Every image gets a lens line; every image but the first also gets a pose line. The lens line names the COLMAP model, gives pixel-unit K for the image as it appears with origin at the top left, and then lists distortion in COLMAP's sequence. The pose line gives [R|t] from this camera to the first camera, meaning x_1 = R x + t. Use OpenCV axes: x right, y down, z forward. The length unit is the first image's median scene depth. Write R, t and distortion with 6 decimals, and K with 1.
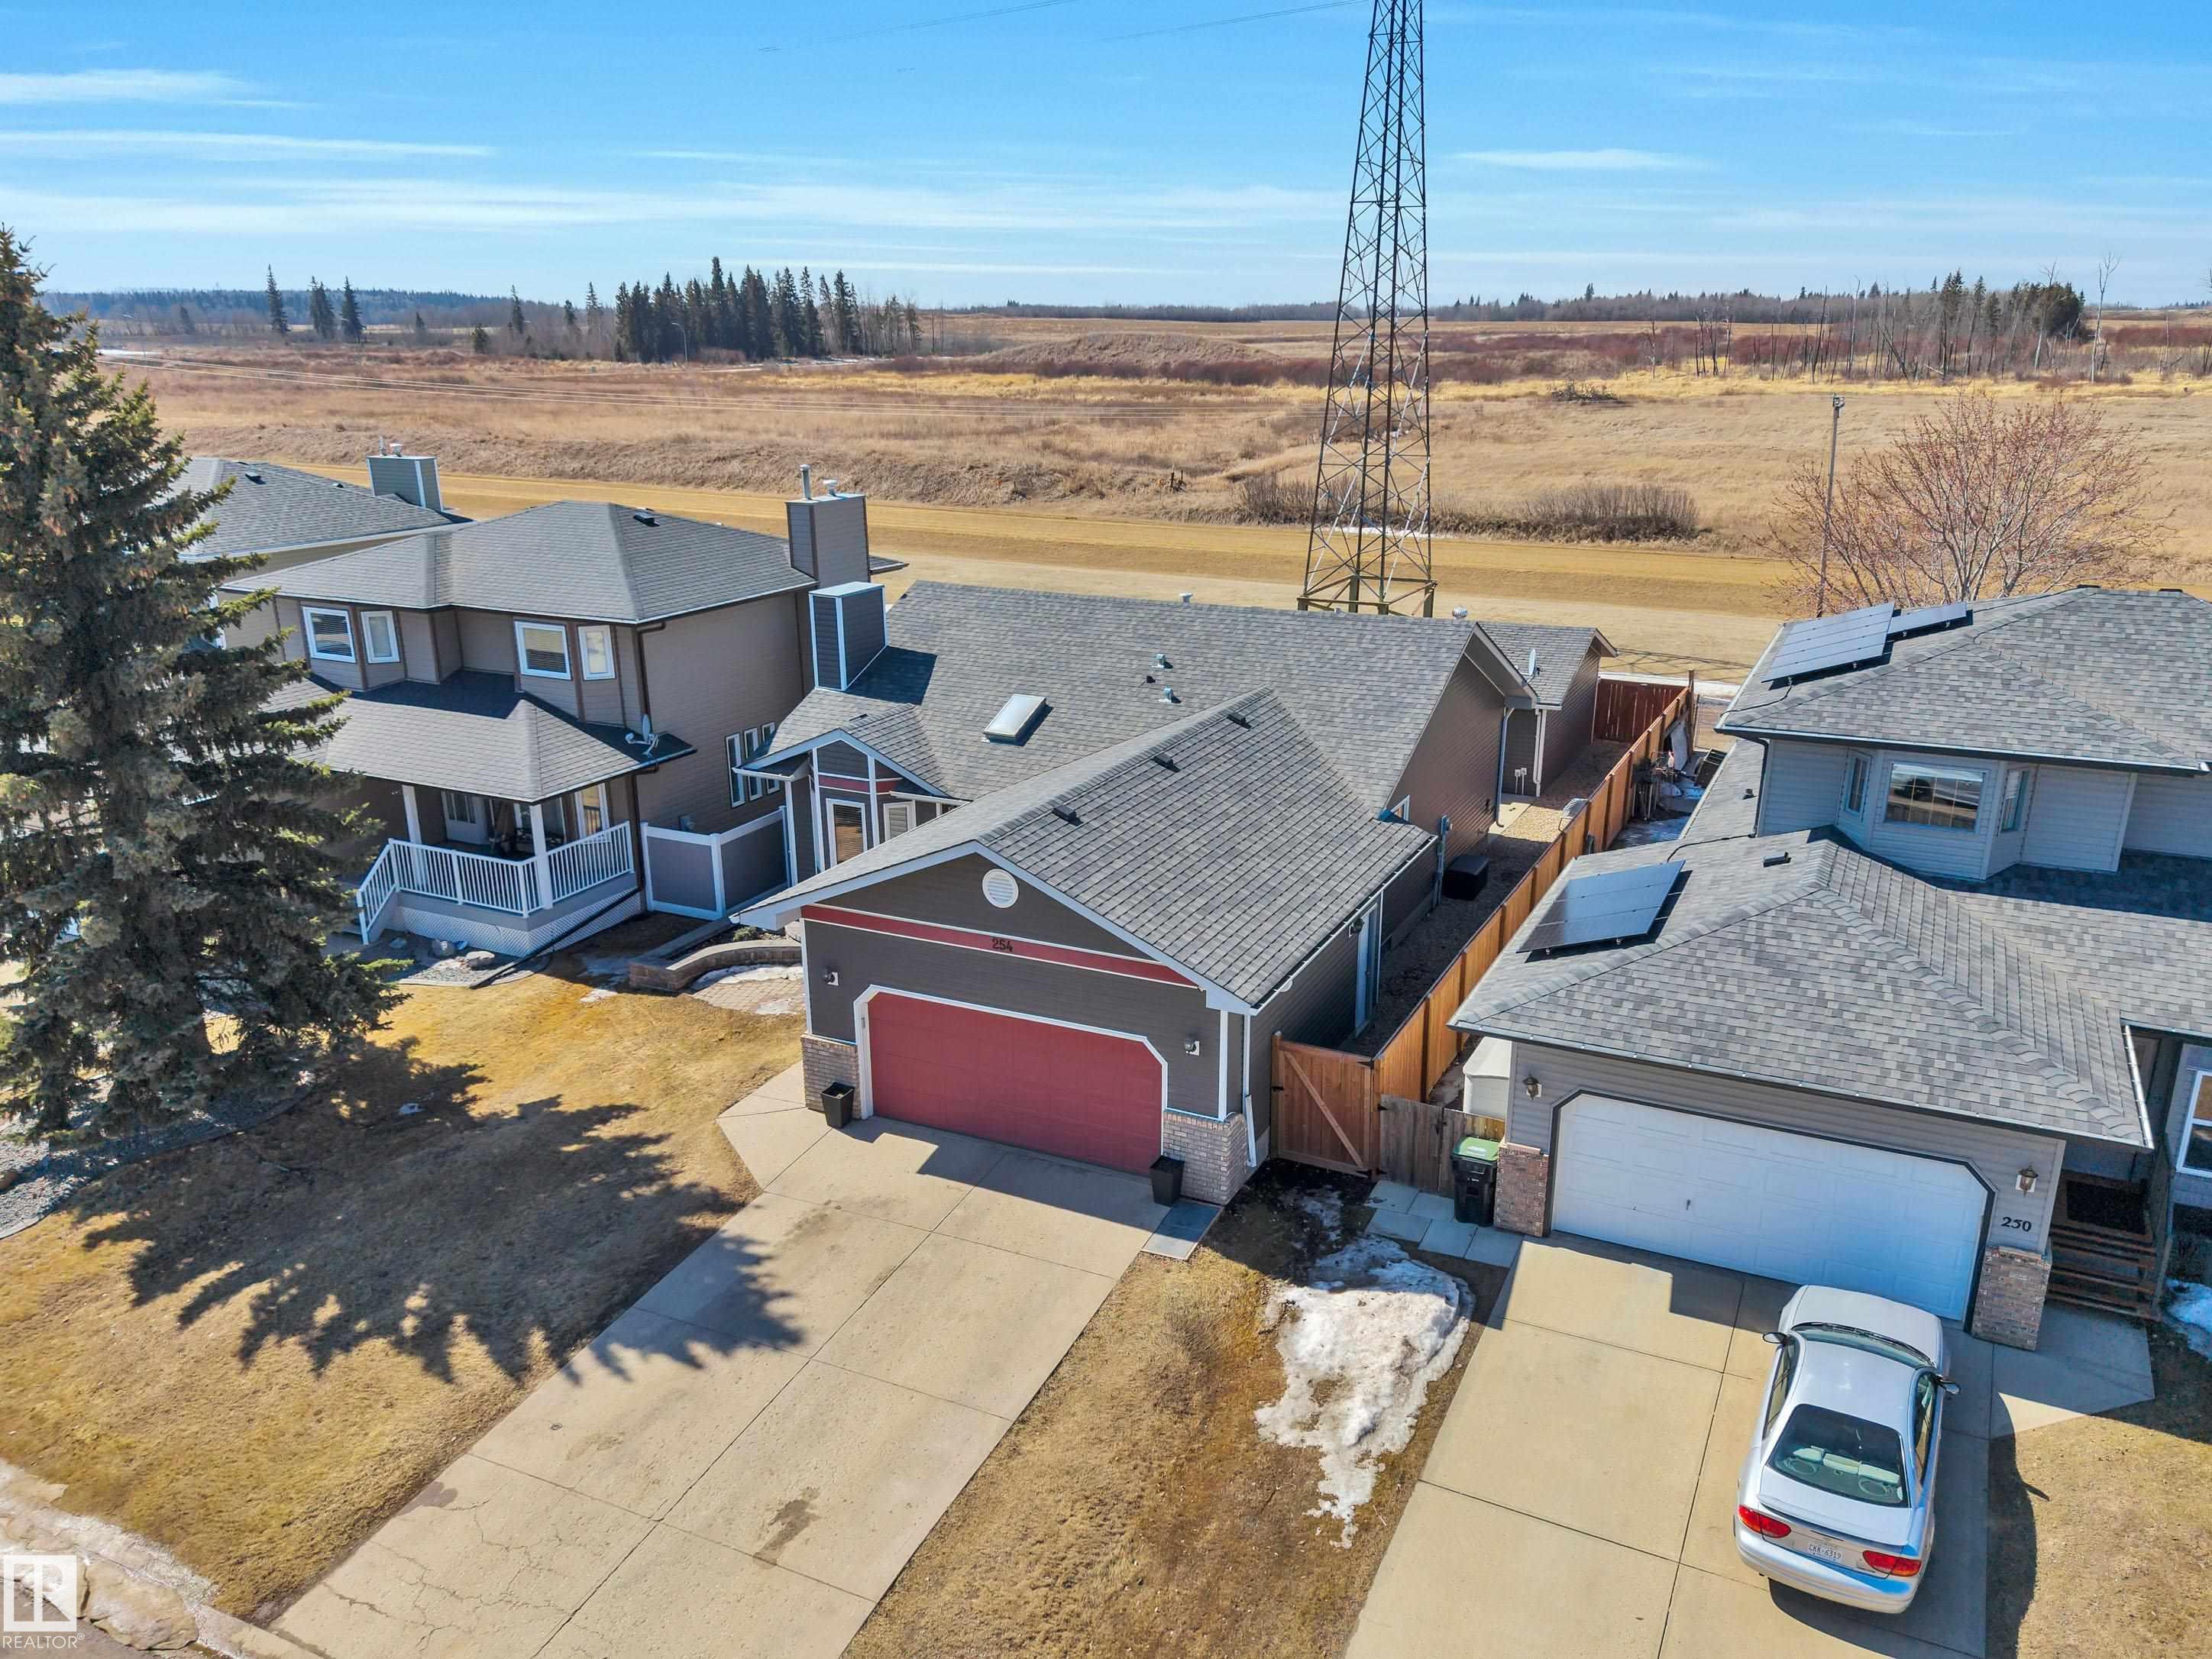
lens RADIAL K [[1642.4, 0, 1136.4], [0, 1642.4, 890.2], [0, 0, 1]] dist [0.063418, -0.050555]
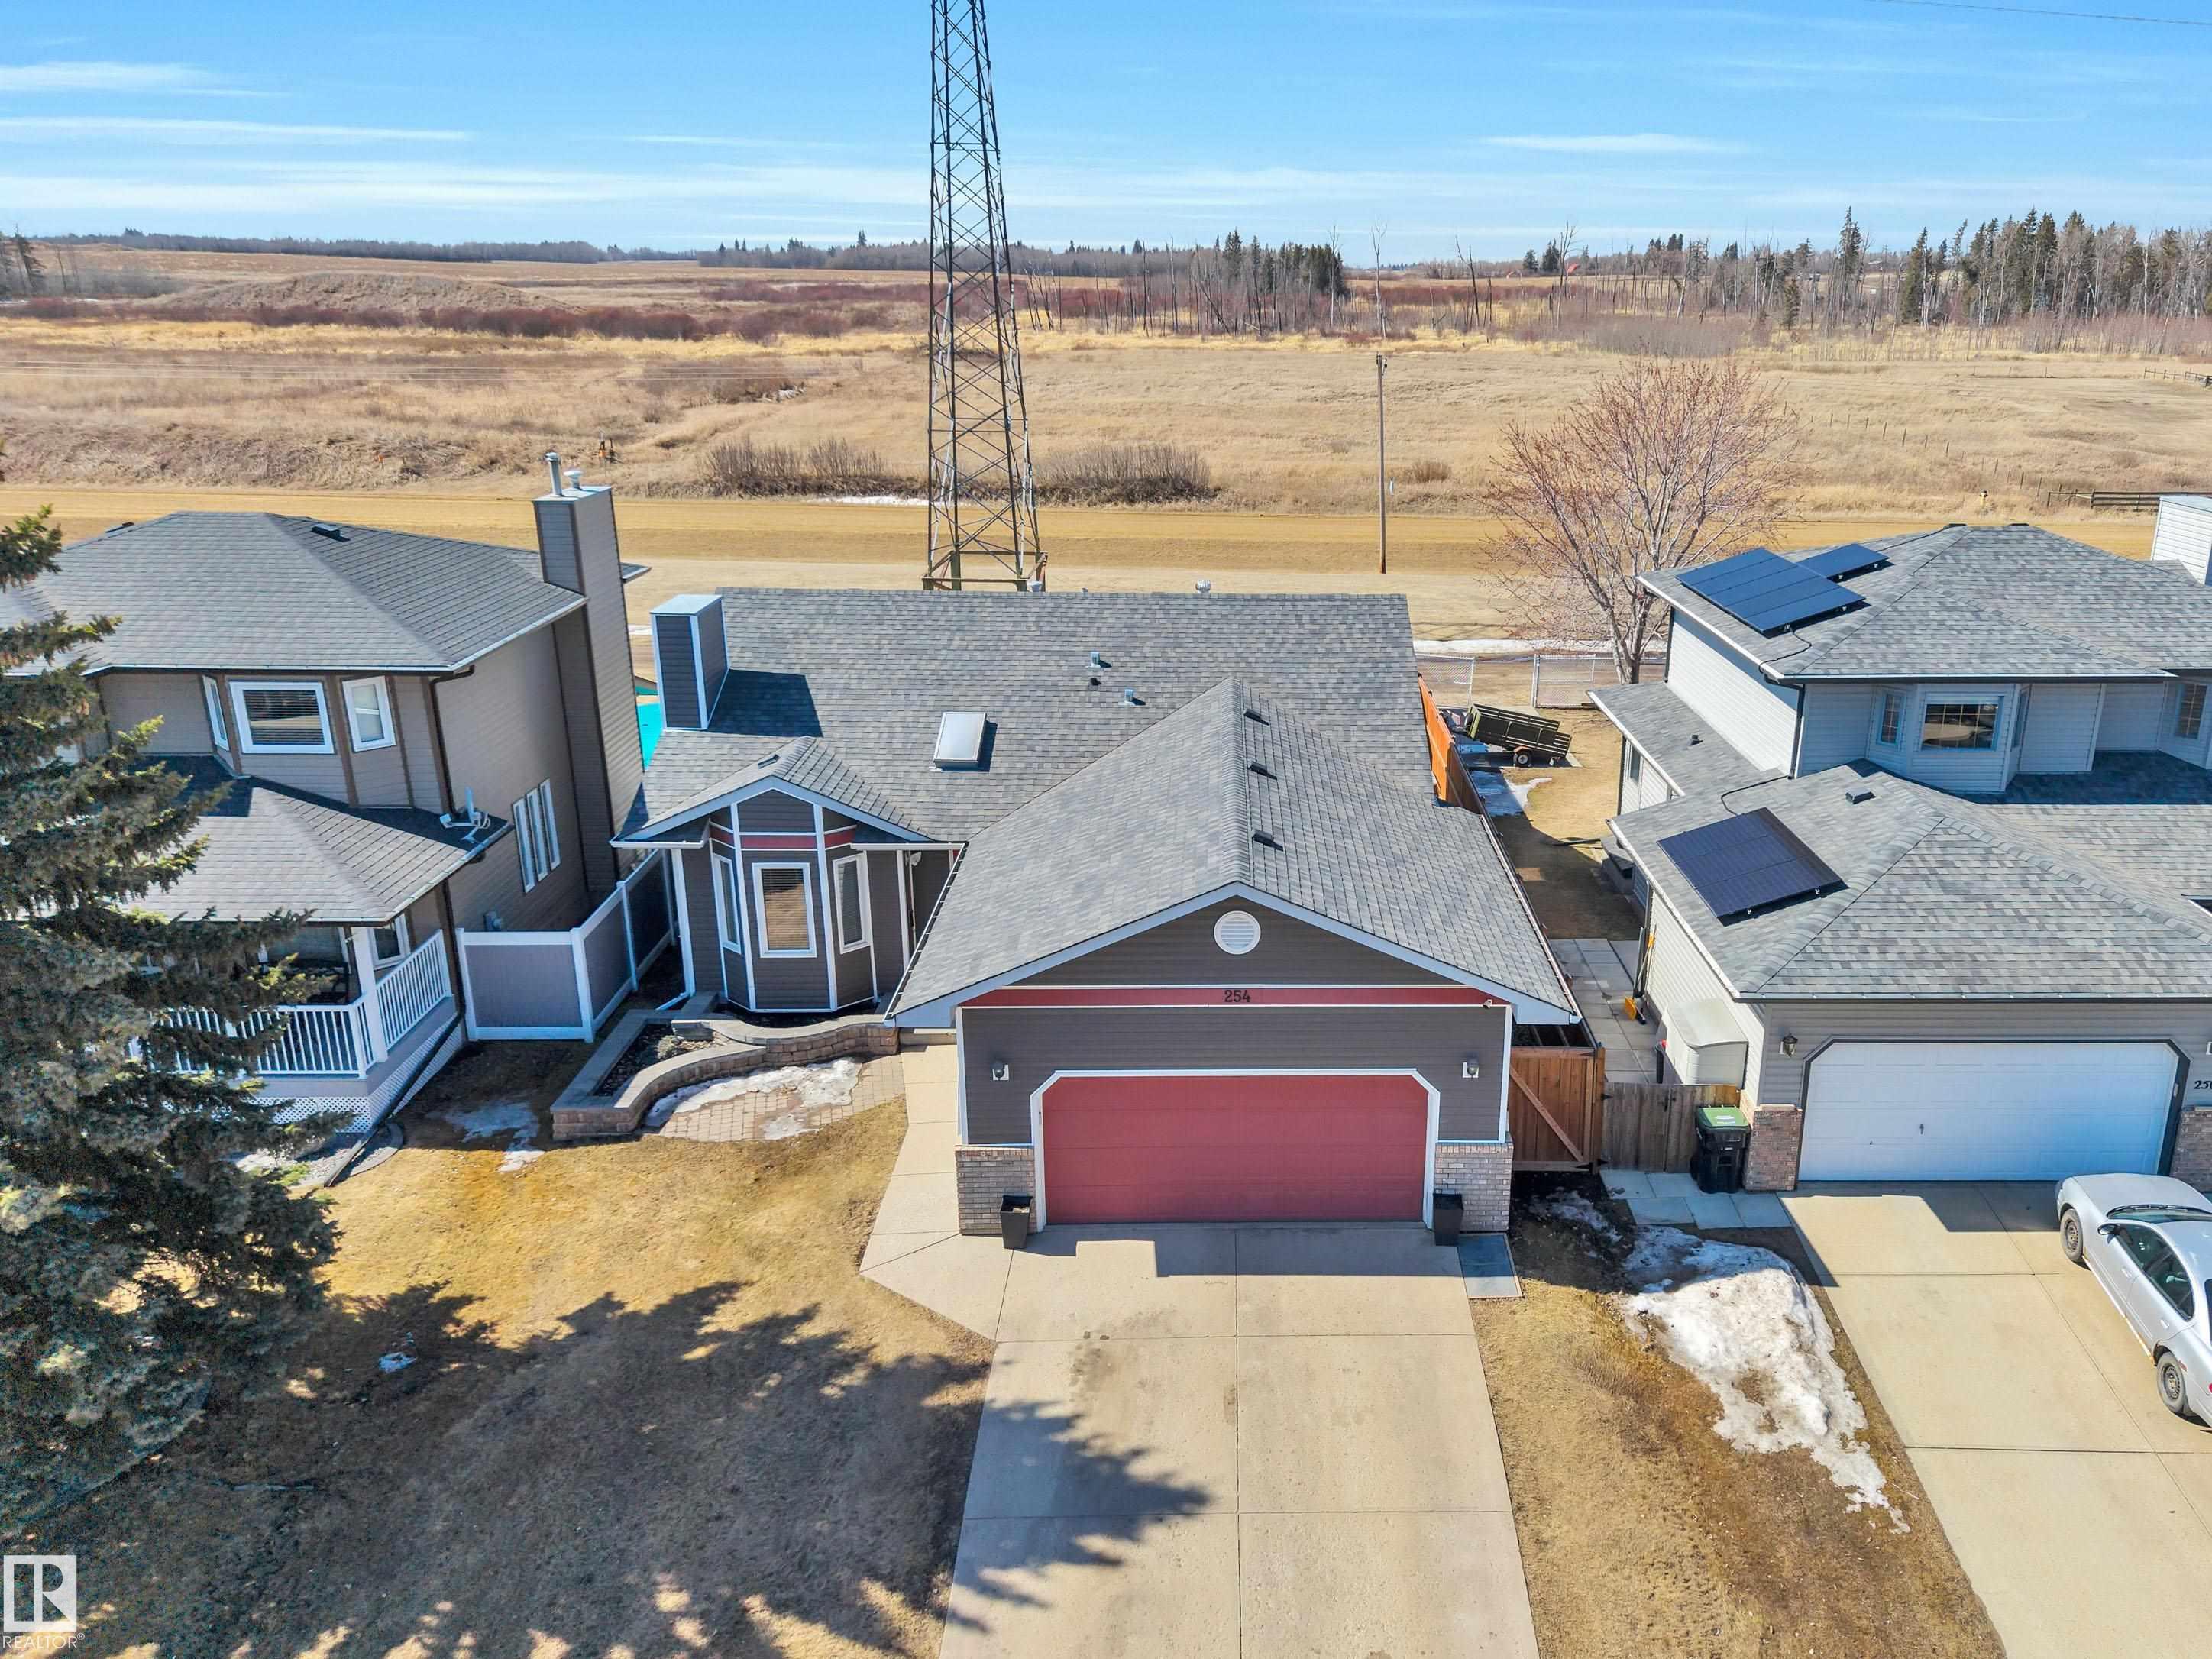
lens RADIAL K [[1747.0, 0, 1269.5], [0, 1747.0, 880.2], [0, 0, 1]] dist [0.067673, -0.078396]
pose [[0.891753, -0.139324, 0.430540, -0.414642], [0.138034, 0.989830, 0.034411, -0.052107], [-0.430956, 0.028743, 0.901915, 0.136081]]
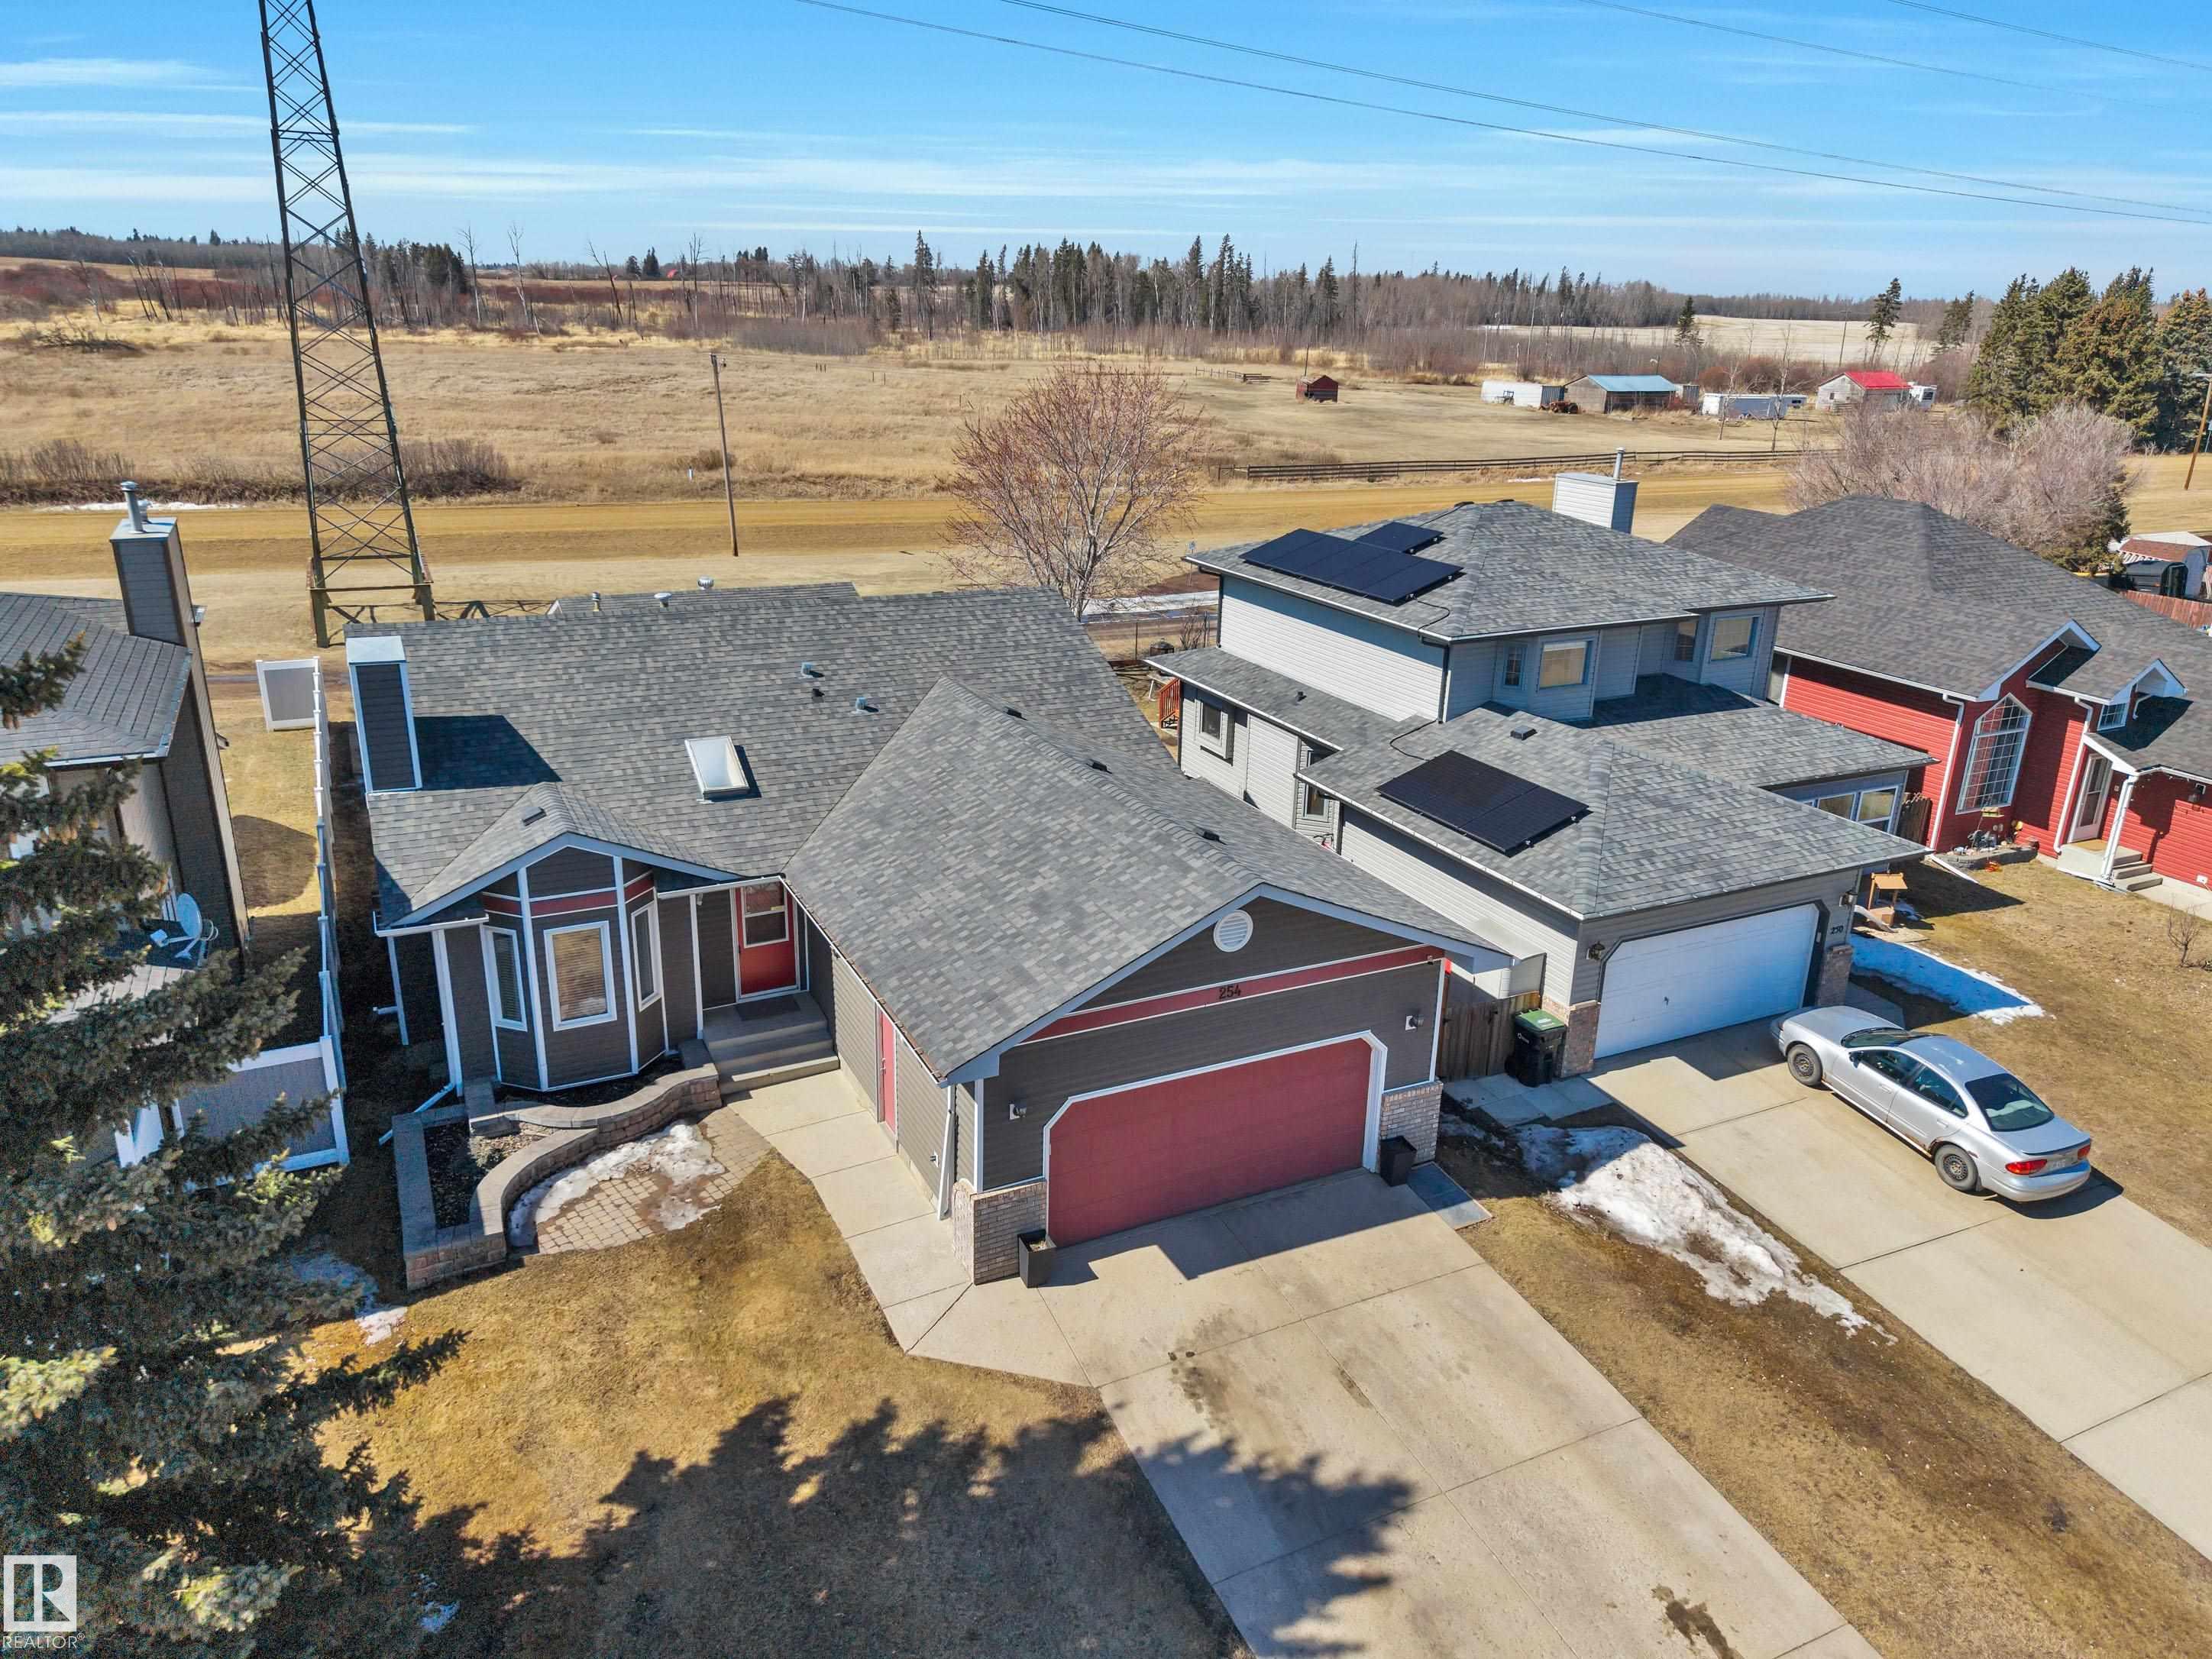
lens RADIAL K [[1512.5, 0, 1112.6], [0, 1512.5, 802.9], [0, 0, 1]] dist [0.037684, -0.002976]
pose [[0.617936, -0.234201, 0.750536, -0.652203], [0.230609, 0.966607, 0.111758, -0.158123], [-0.751648, 0.104021, 0.651311, 0.448668]]
